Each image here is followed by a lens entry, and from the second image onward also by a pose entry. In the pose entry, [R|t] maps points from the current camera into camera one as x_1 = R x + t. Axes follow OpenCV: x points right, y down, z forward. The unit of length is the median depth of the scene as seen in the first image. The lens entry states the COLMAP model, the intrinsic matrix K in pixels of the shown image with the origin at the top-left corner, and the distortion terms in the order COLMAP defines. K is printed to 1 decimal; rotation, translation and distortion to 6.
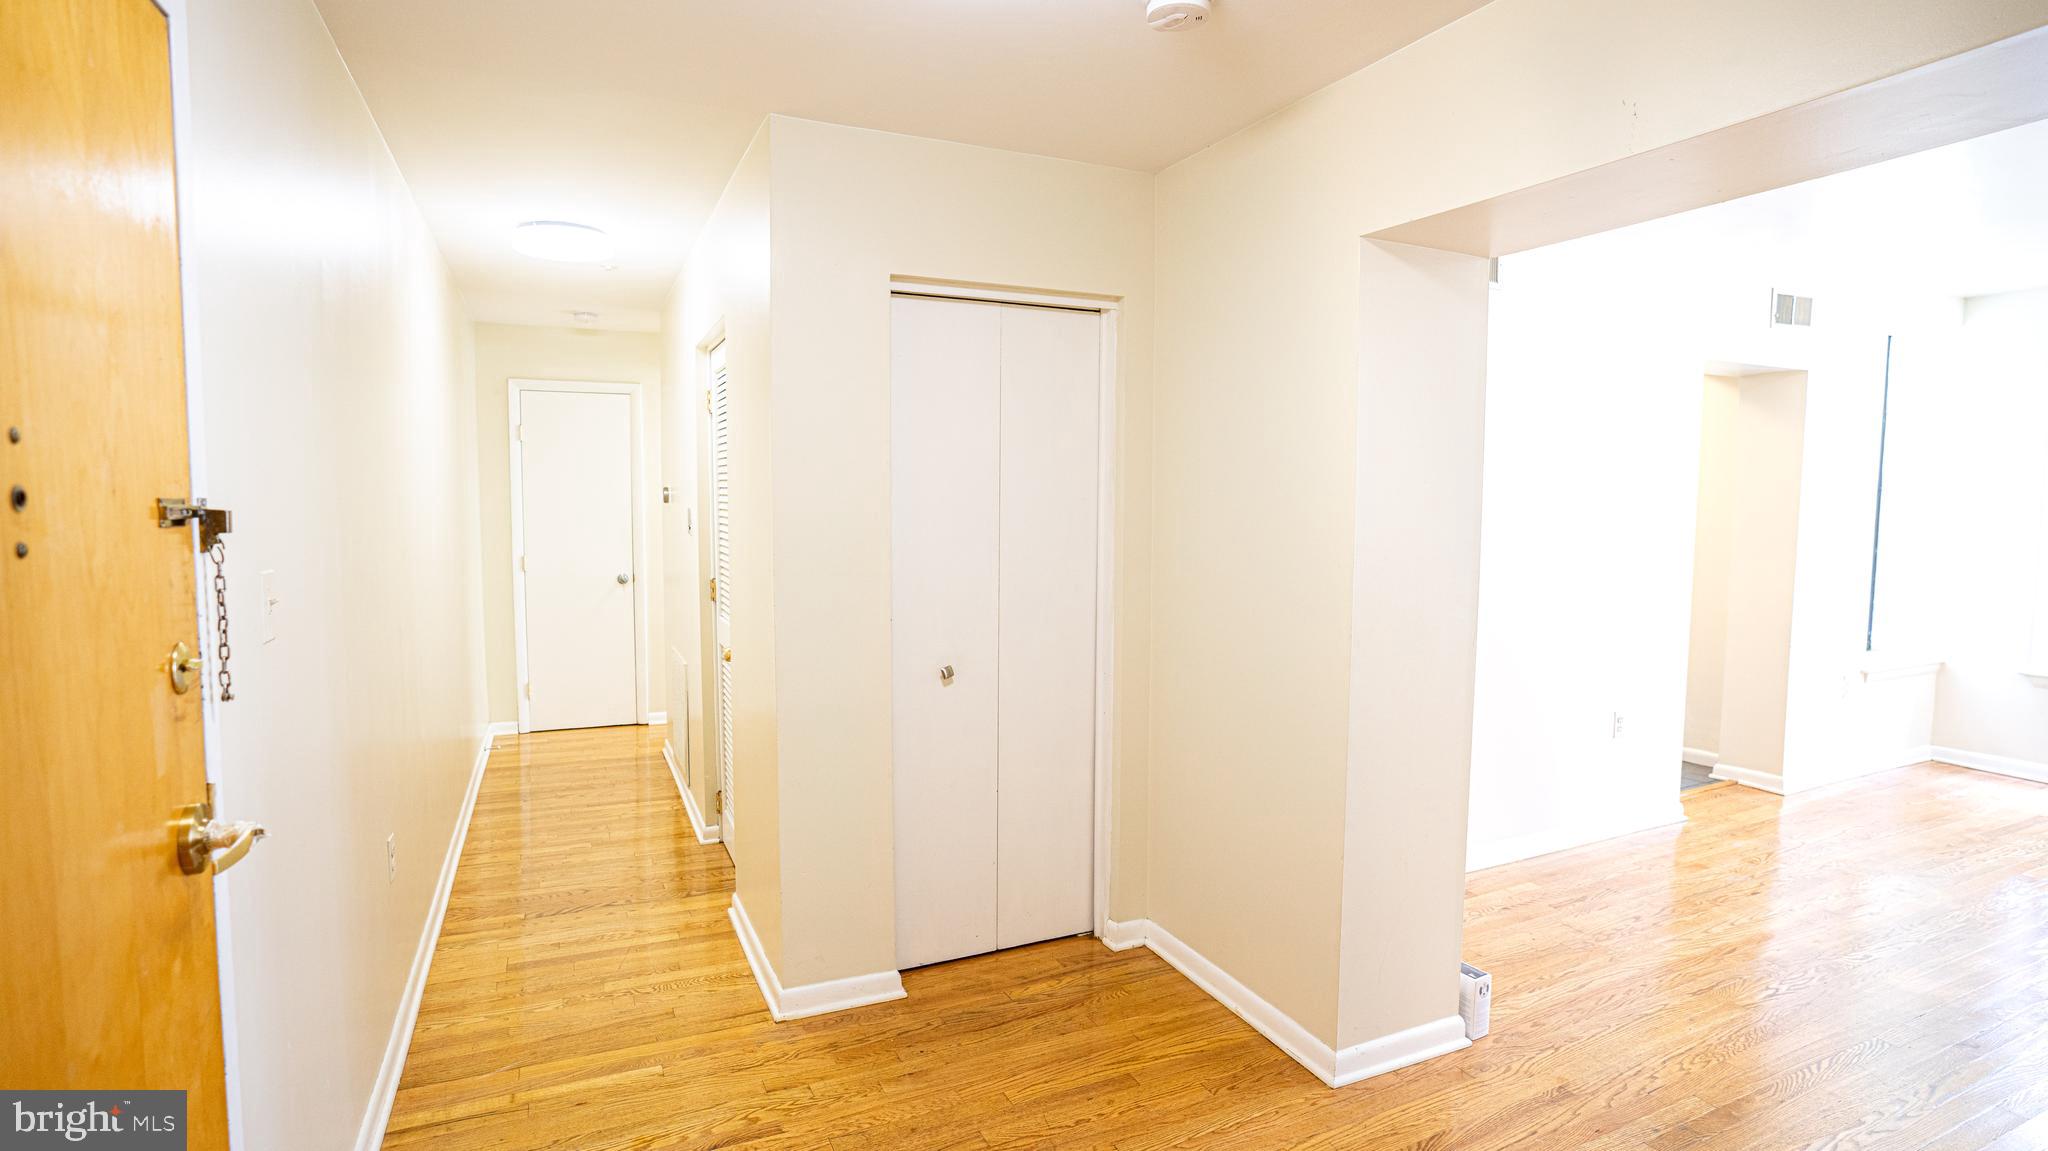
lens RADIAL K [[994.2, 0, 1024.0], [0, 994.2, 575.5], [0, 0, 1]] dist [-0.063211, 0.030127]
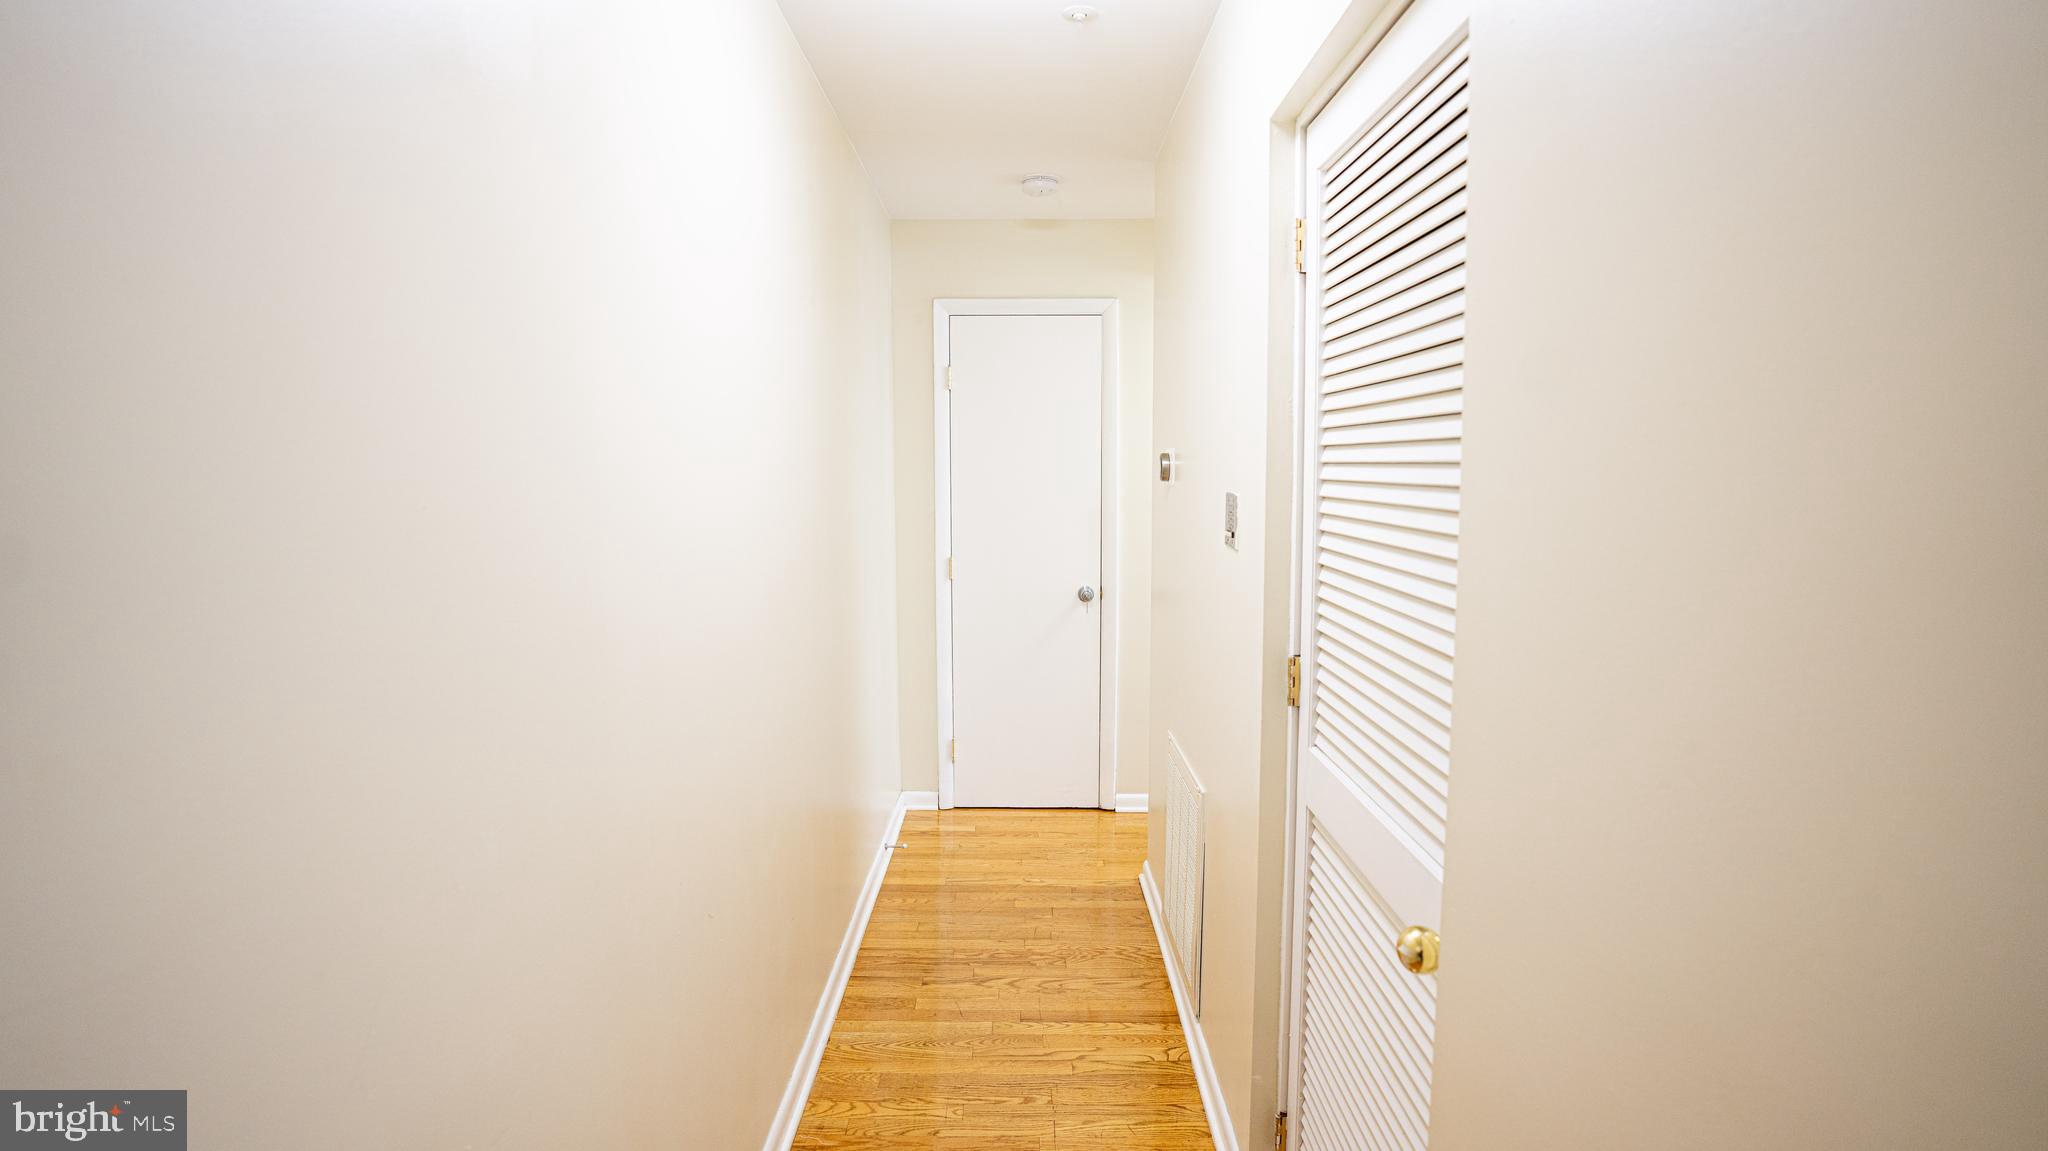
lens RADIAL K [[994.2, 0, 1024.0], [0, 994.2, 575.5], [0, 0, 1]] dist [-0.063211, 0.030127]
pose [[0.905614, 0.034698, -0.422682, -0.182608], [-0.023789, 0.999234, 0.031058, -0.032992], [0.423436, -0.018071, 0.905746, 0.422616]]
